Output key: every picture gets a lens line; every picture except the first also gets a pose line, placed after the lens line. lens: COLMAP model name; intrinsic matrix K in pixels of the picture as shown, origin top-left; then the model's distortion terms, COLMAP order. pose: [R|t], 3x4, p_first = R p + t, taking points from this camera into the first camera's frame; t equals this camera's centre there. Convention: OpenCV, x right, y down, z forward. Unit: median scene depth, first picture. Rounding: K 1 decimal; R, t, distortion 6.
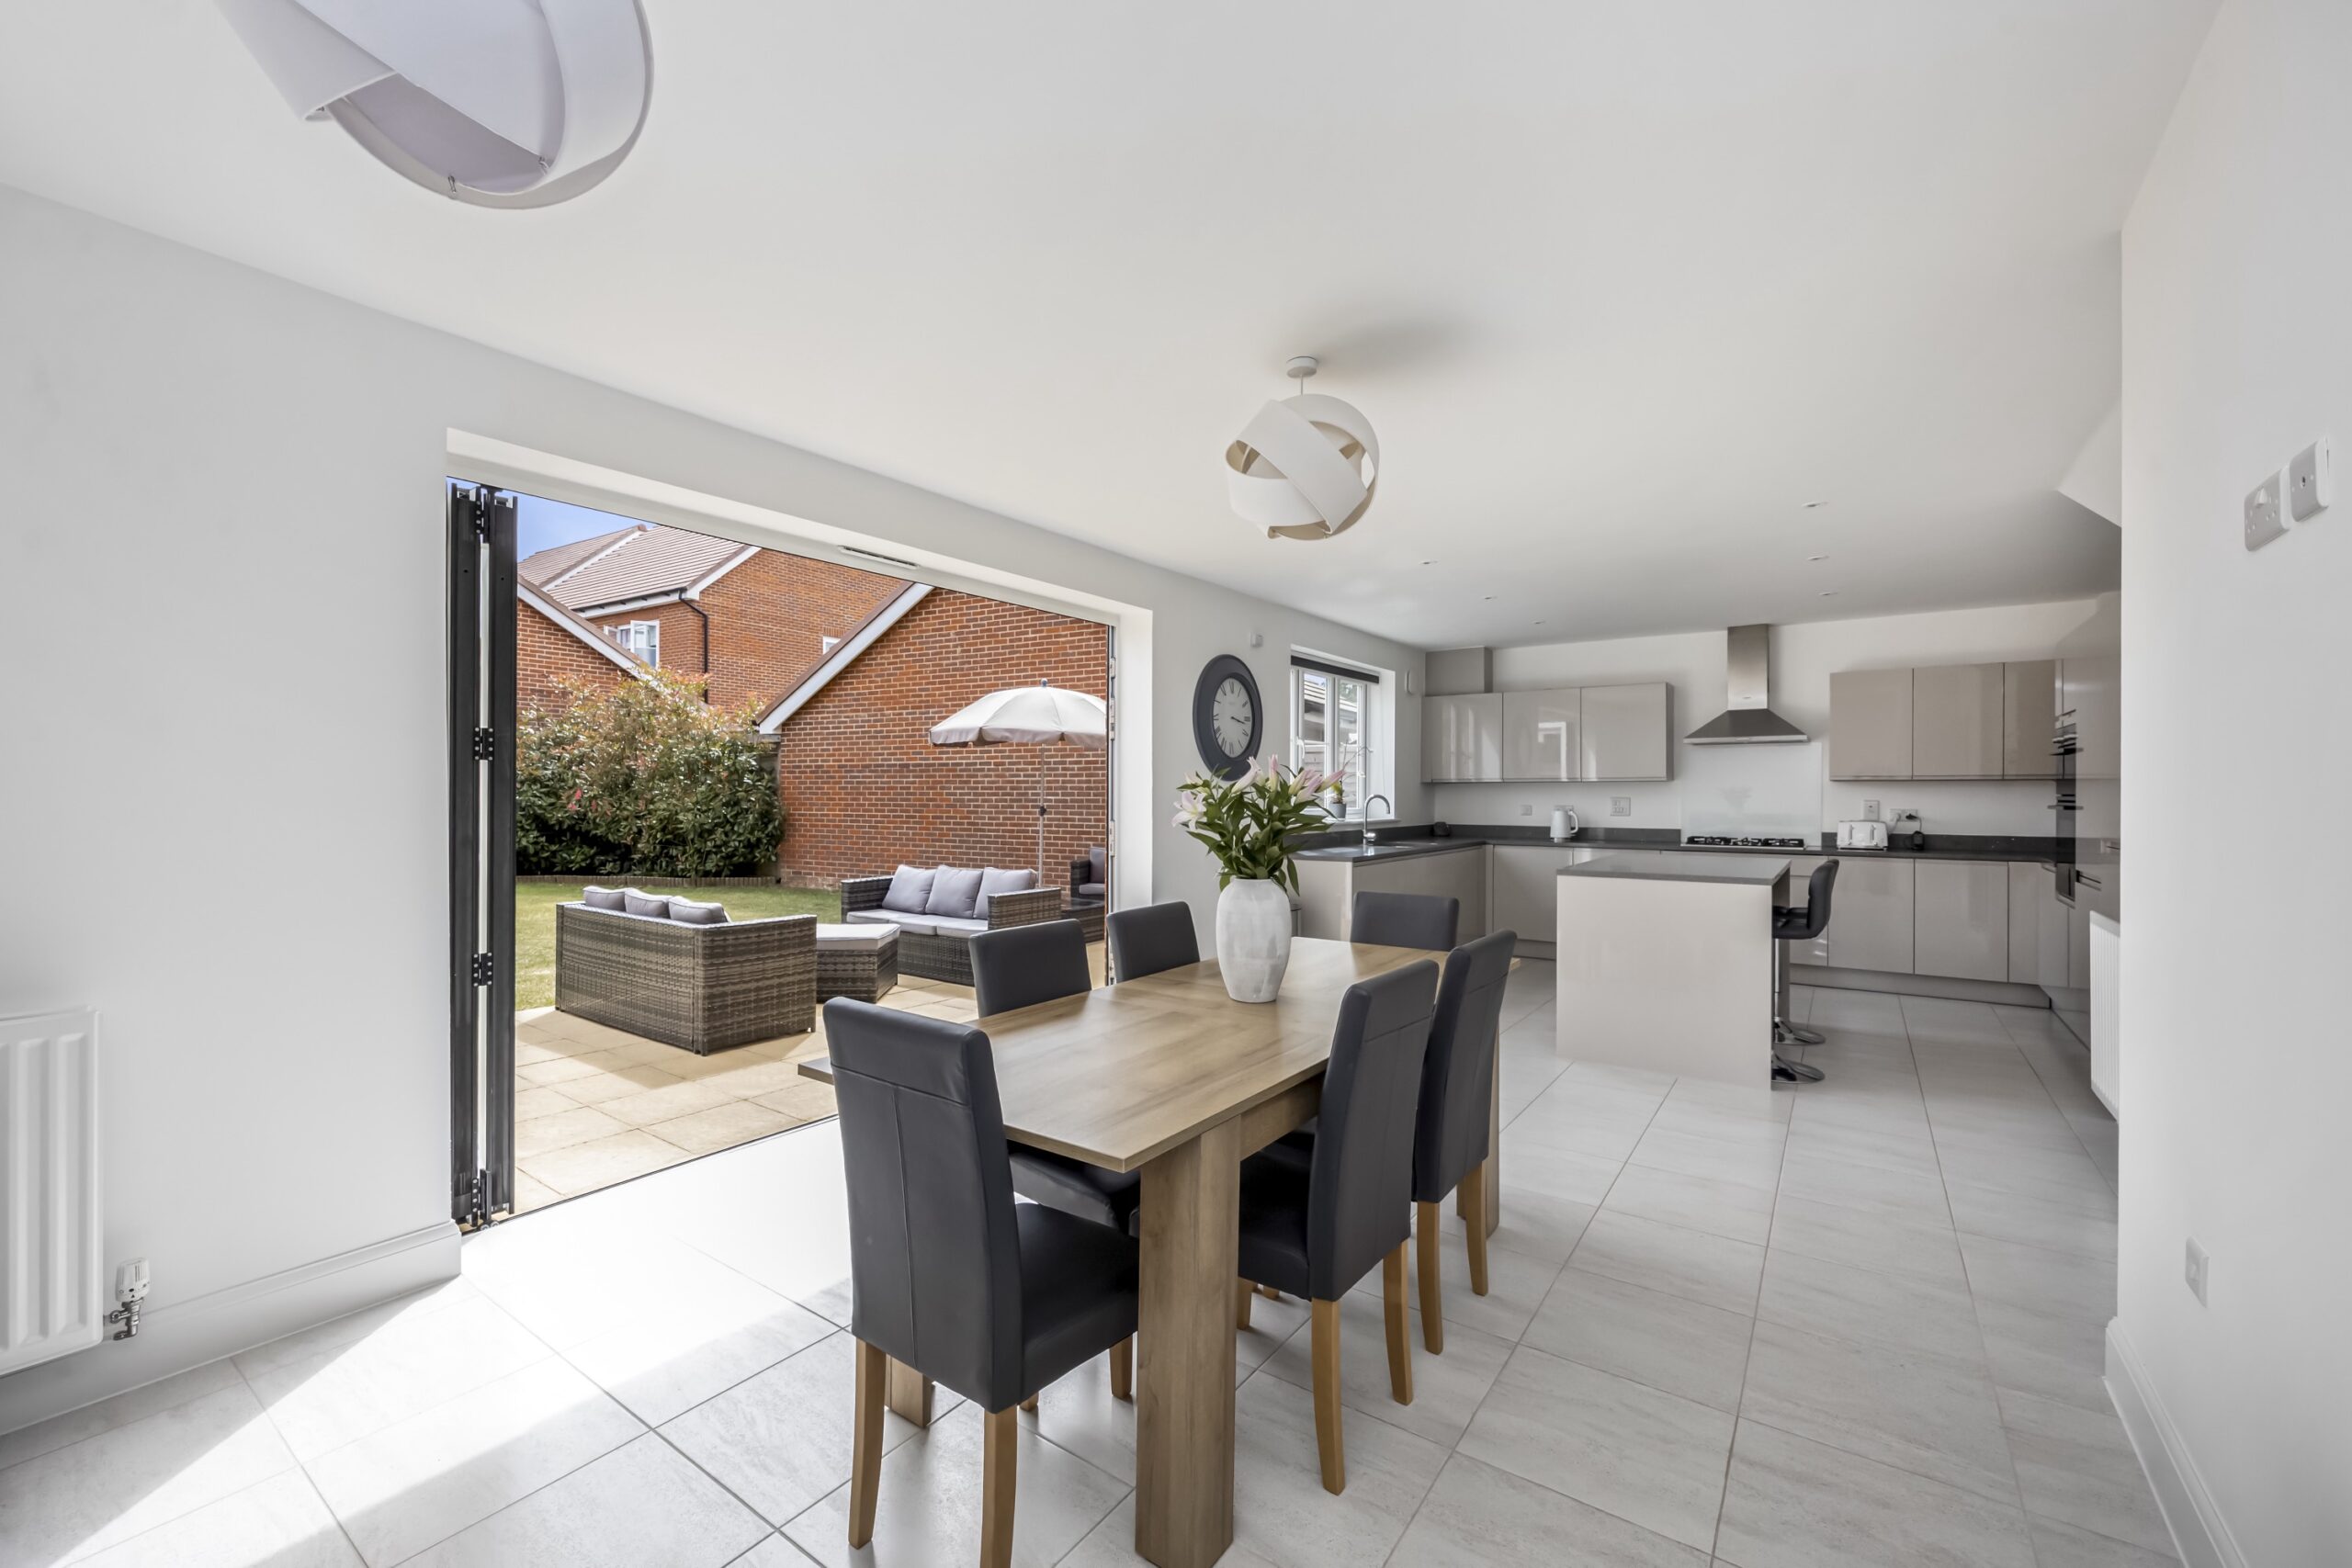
lens RADIAL K [[956.8, 0, 1165.8], [0, 956.8, 786.3], [0, 0, 1]] dist [-0.002852, -0.000098]
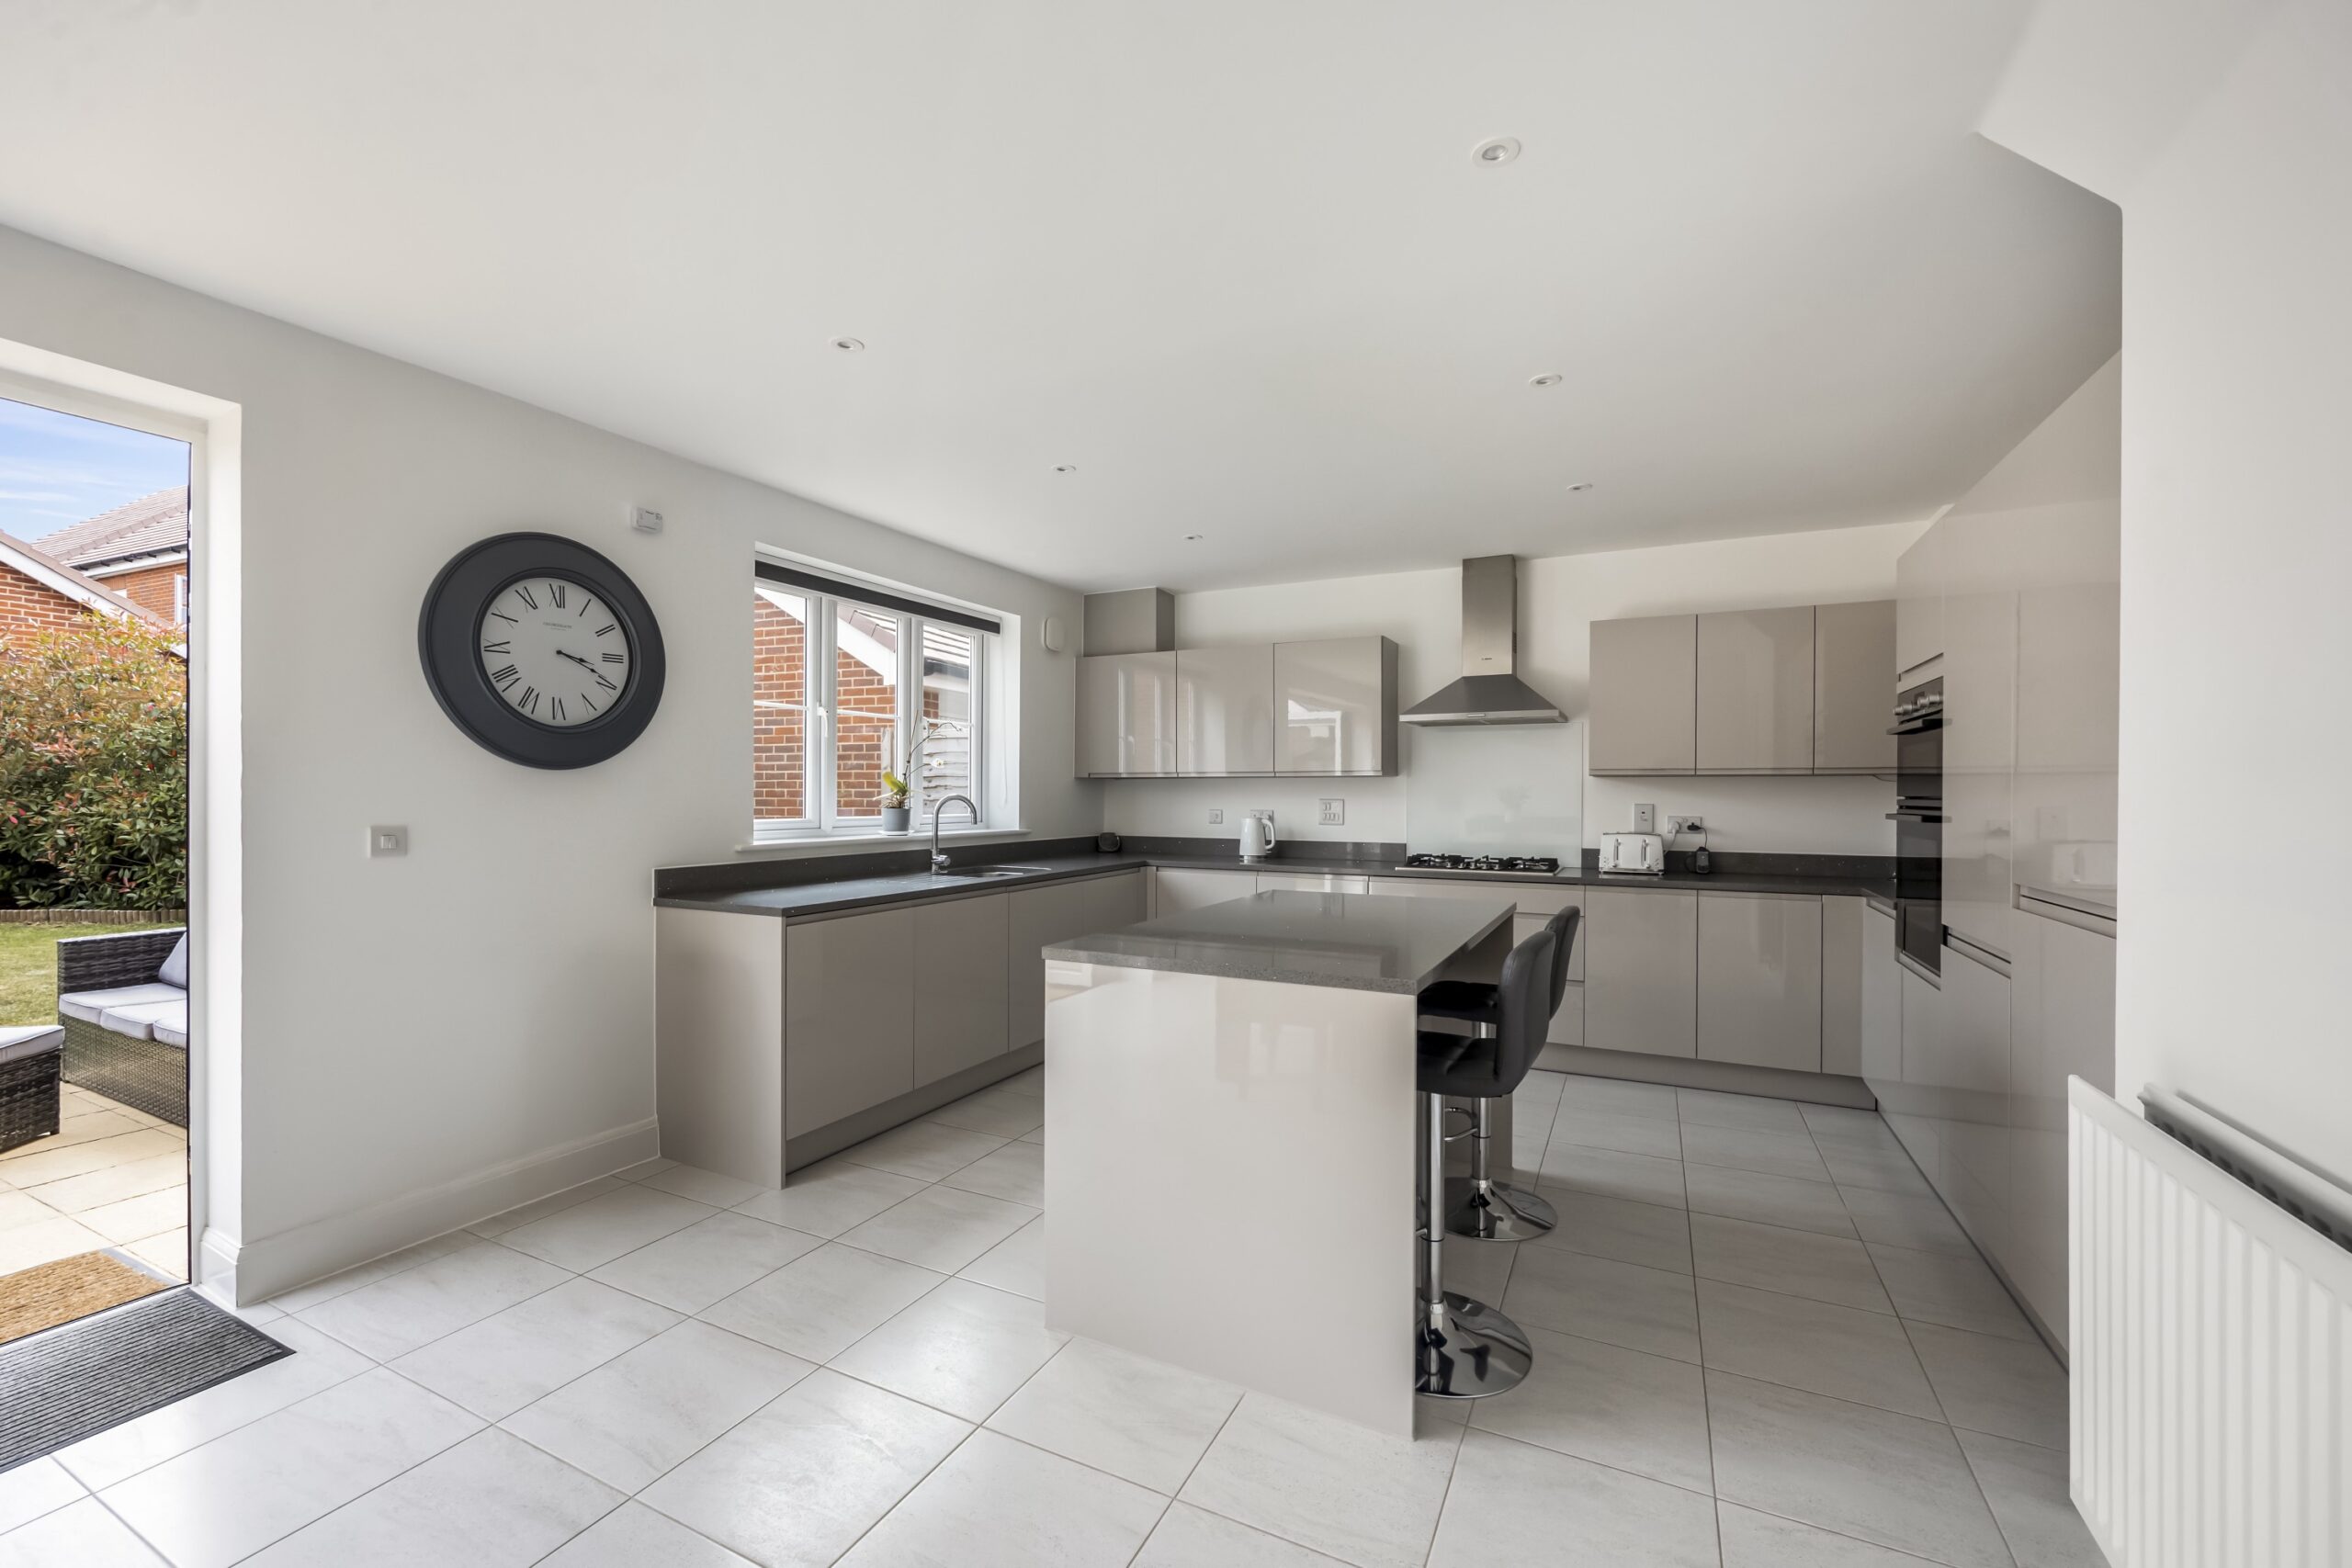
lens RADIAL K [[956.8, 0, 1176.8], [0, 956.8, 790.0], [0, 0, 1]] dist [-0.002852, -0.000098]
pose [[0.986589, 0.001661, 0.163217, 0.276172], [-0.002552, 0.999983, 0.005250, 0.001631], [-0.163205, -0.005597, 0.986576, 0.350691]]
